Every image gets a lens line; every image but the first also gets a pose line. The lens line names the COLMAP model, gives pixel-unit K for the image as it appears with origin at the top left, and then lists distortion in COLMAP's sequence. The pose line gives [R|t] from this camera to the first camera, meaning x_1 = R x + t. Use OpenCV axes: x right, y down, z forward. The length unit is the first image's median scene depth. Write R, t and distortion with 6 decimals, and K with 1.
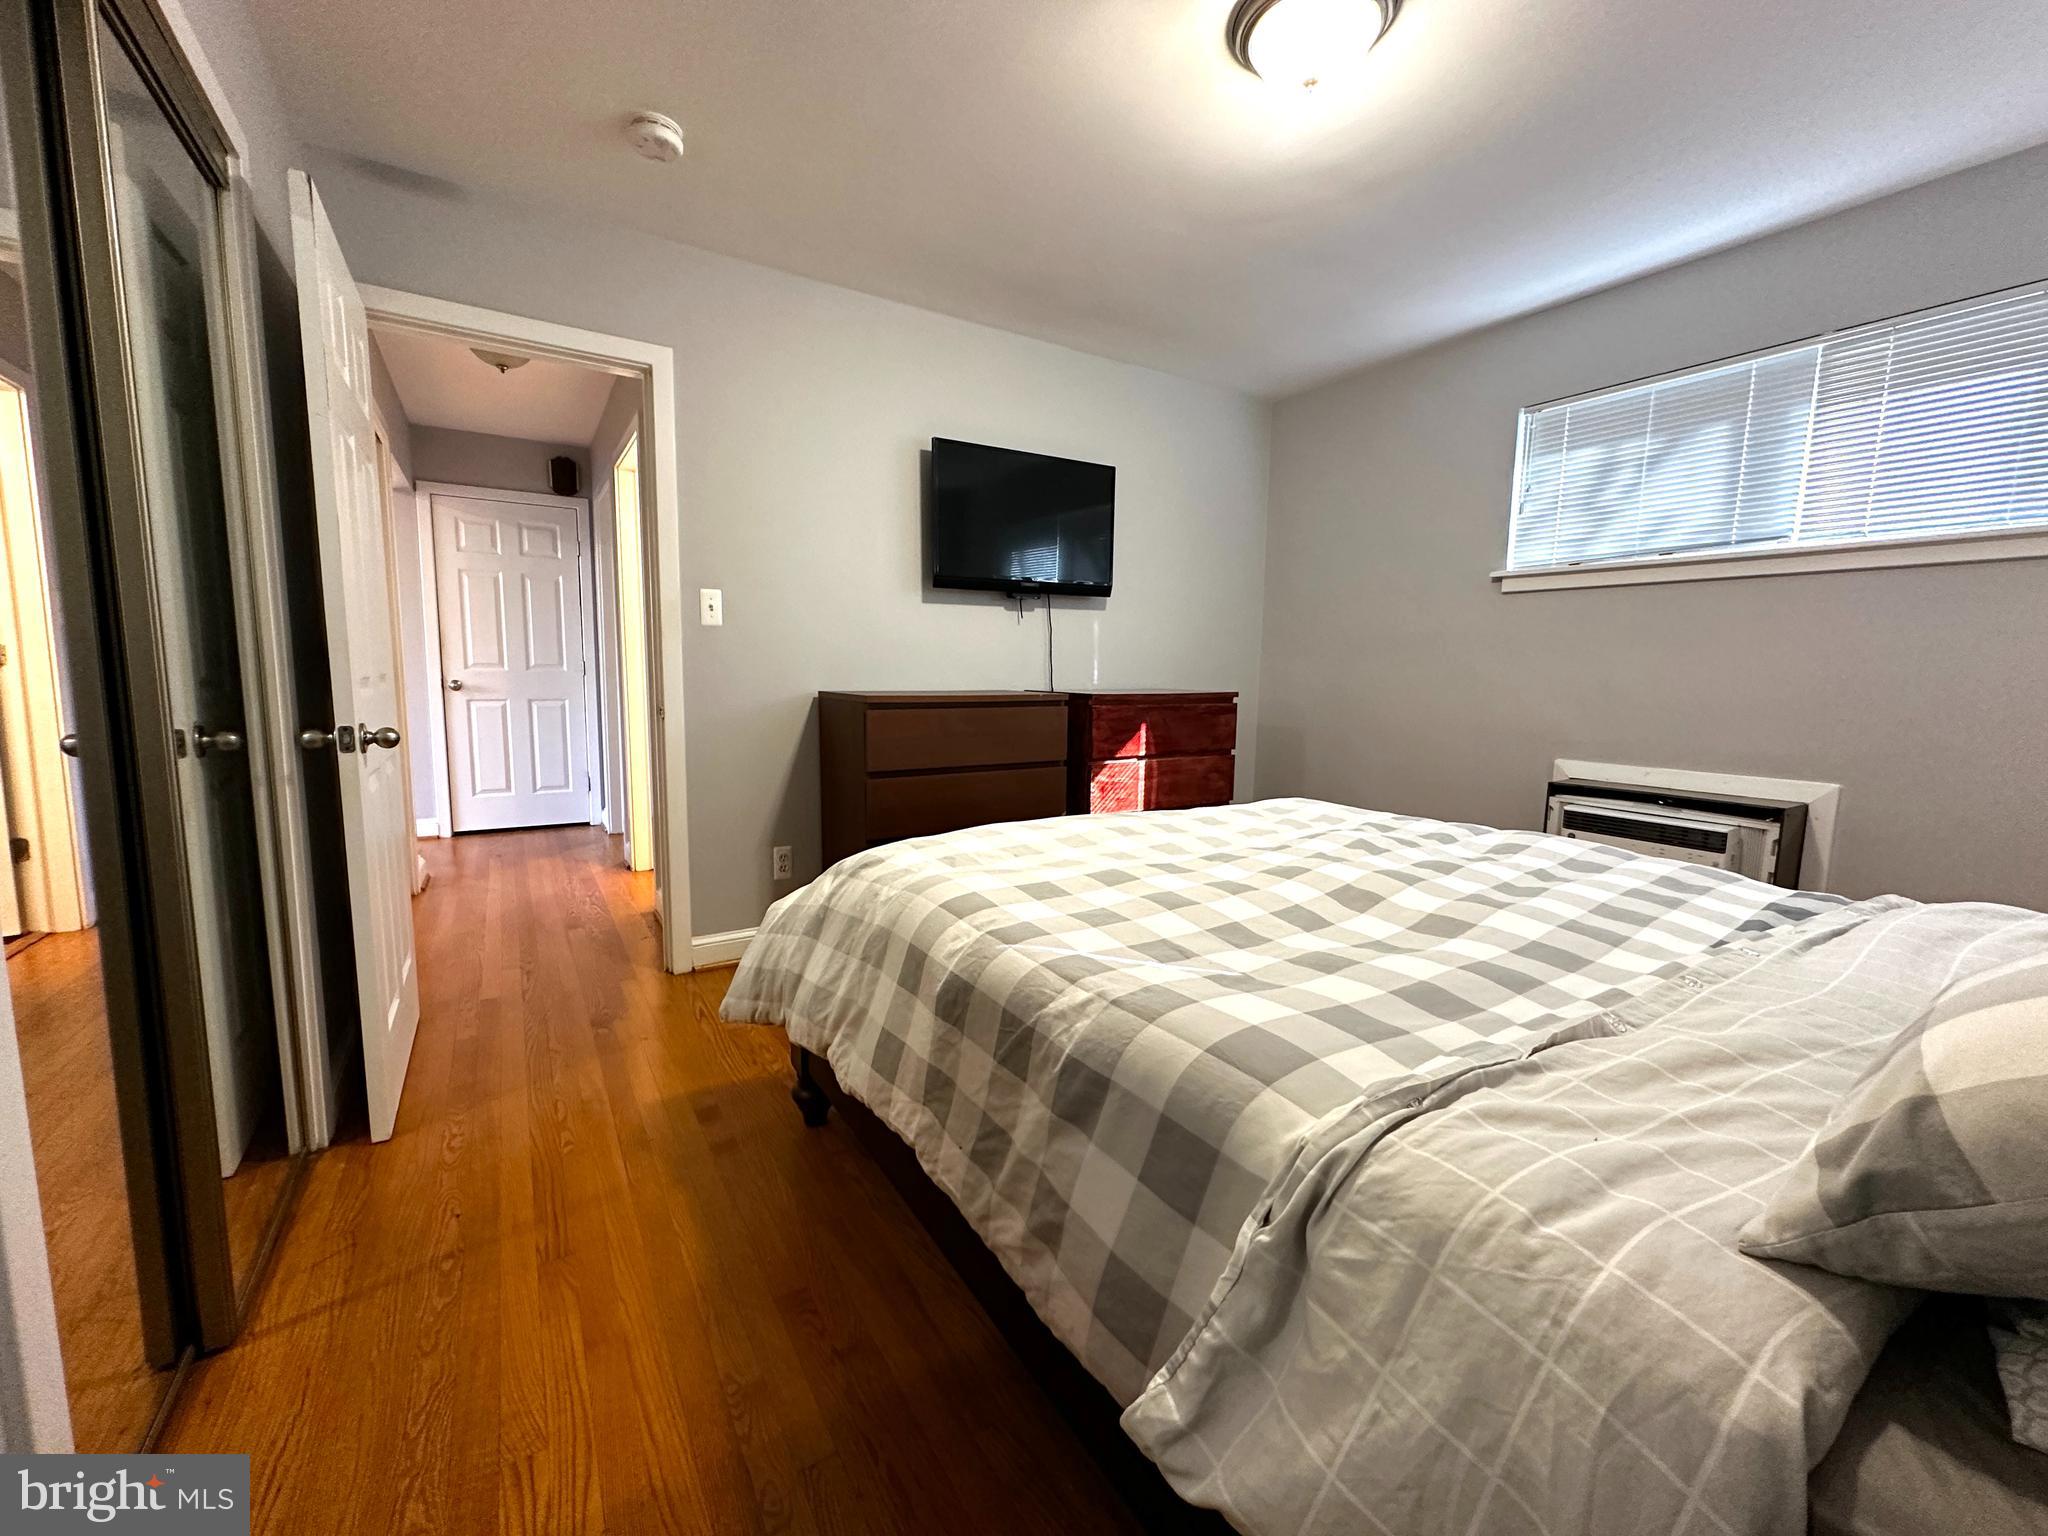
lens RADIAL K [[813.2, 0, 1018.4], [0, 813.2, 764.1], [0, 0, 1]] dist [-0.001418, 0.000706]
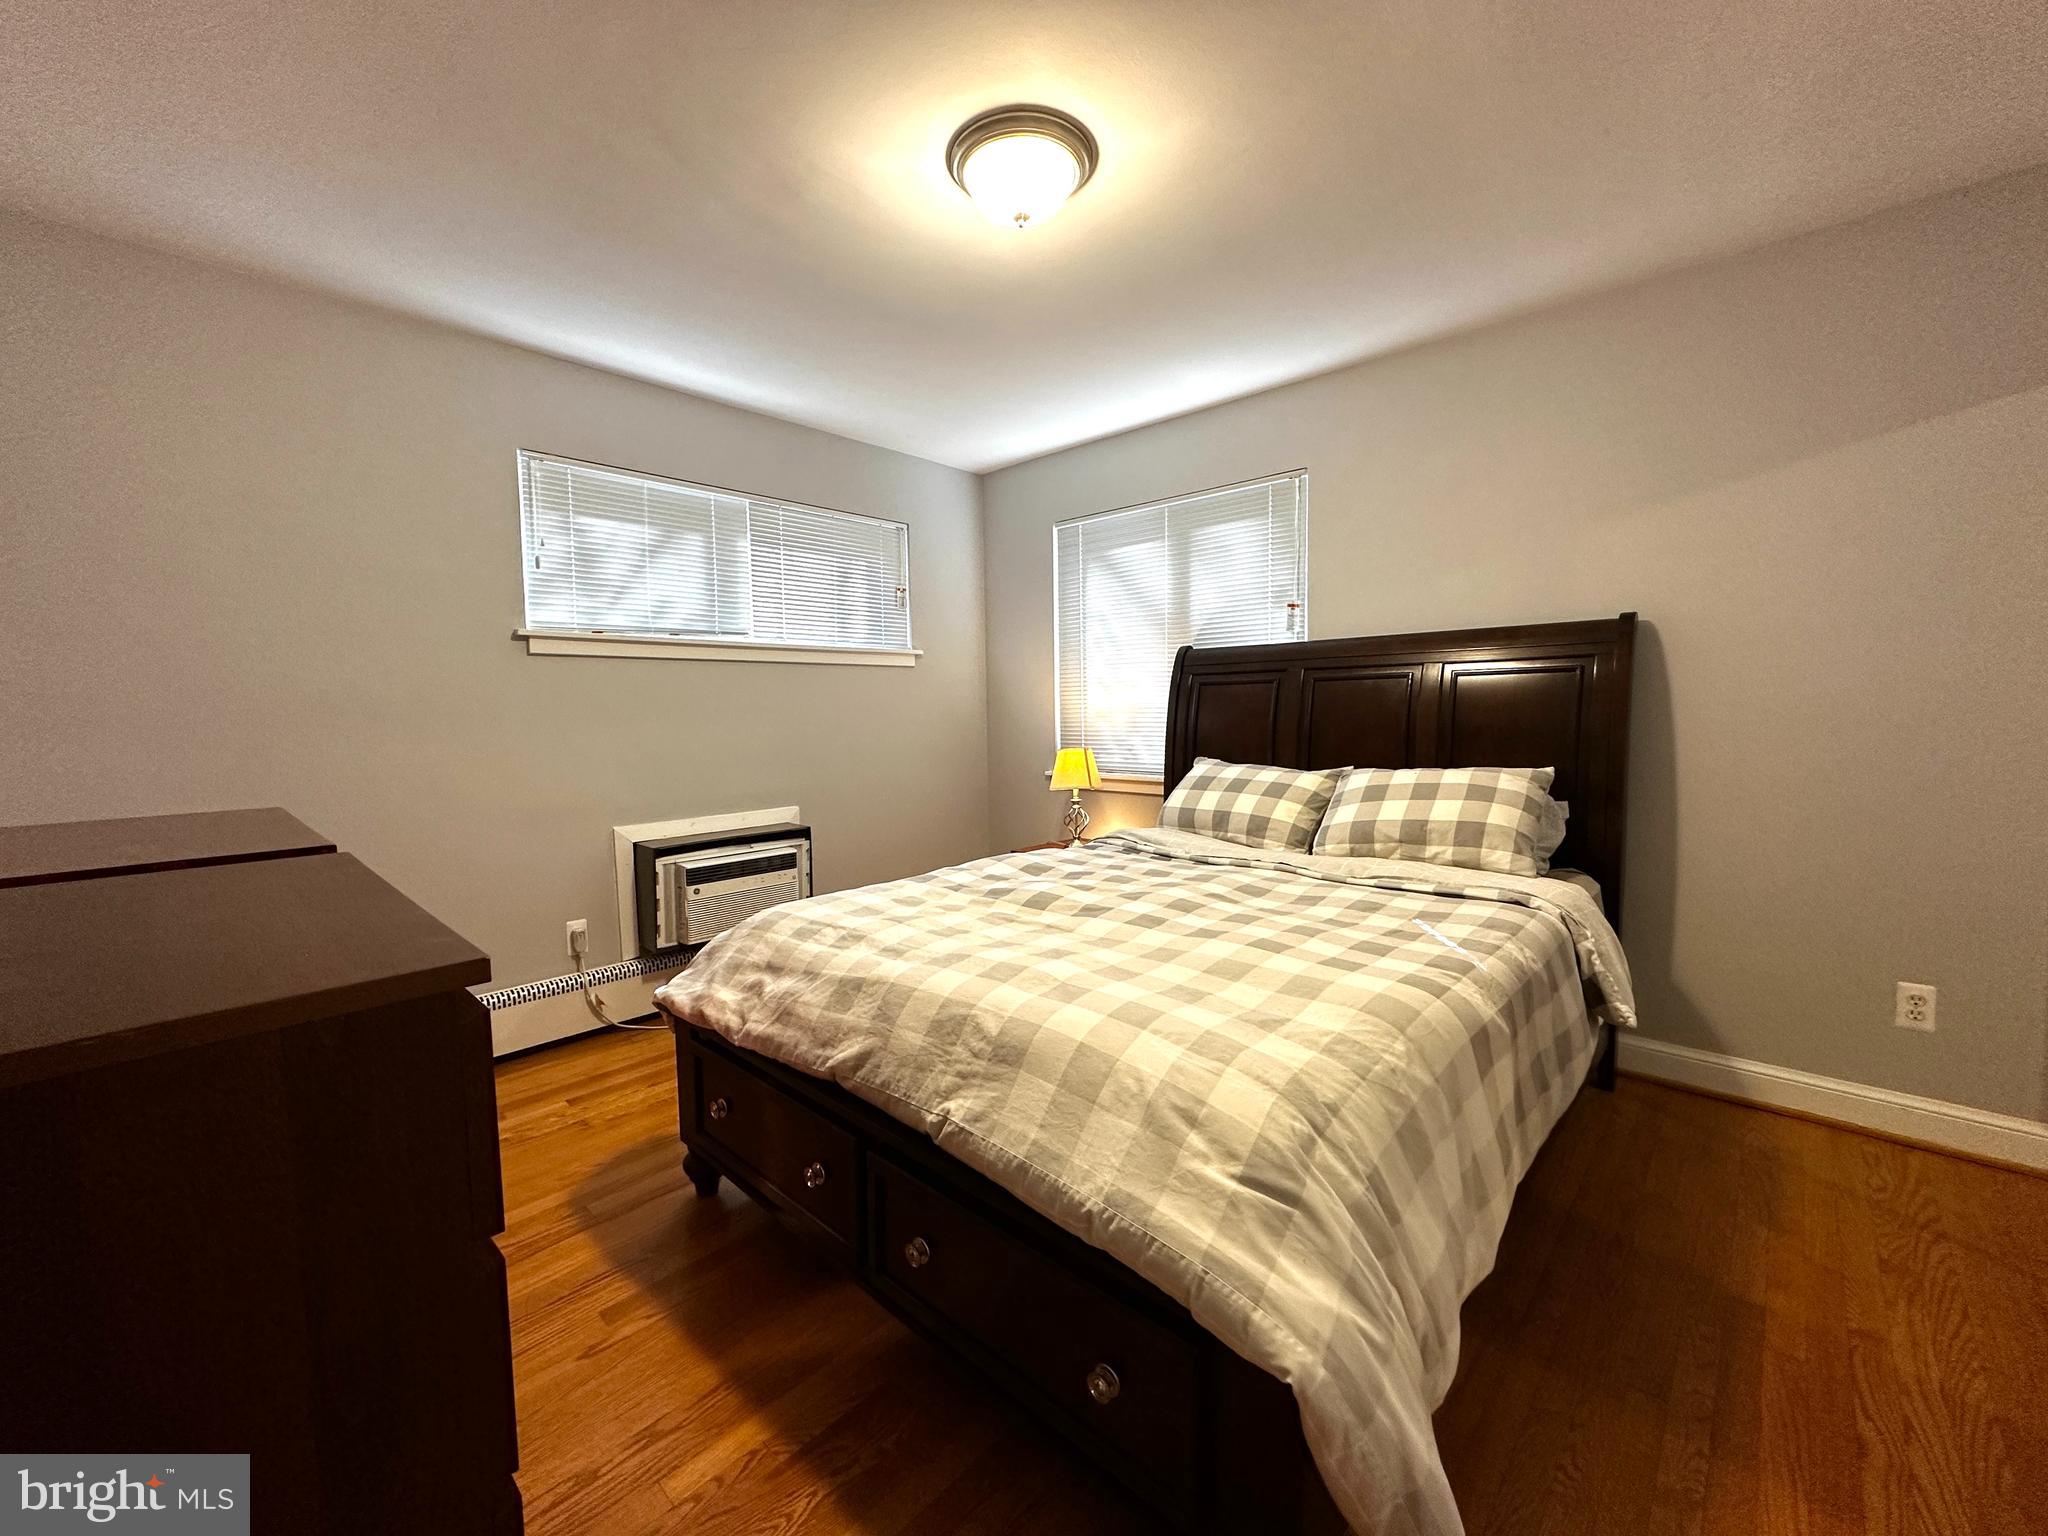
lens RADIAL K [[813.2, 0, 1018.4], [0, 813.2, 764.1], [0, 0, 1]] dist [-0.001418, 0.000706]
pose [[-0.243354, -0.077333, 0.966850, -0.571742], [0.128722, 0.985424, 0.111218, -0.180974], [-0.961358, 0.151520, -0.229853, 1.045926]]
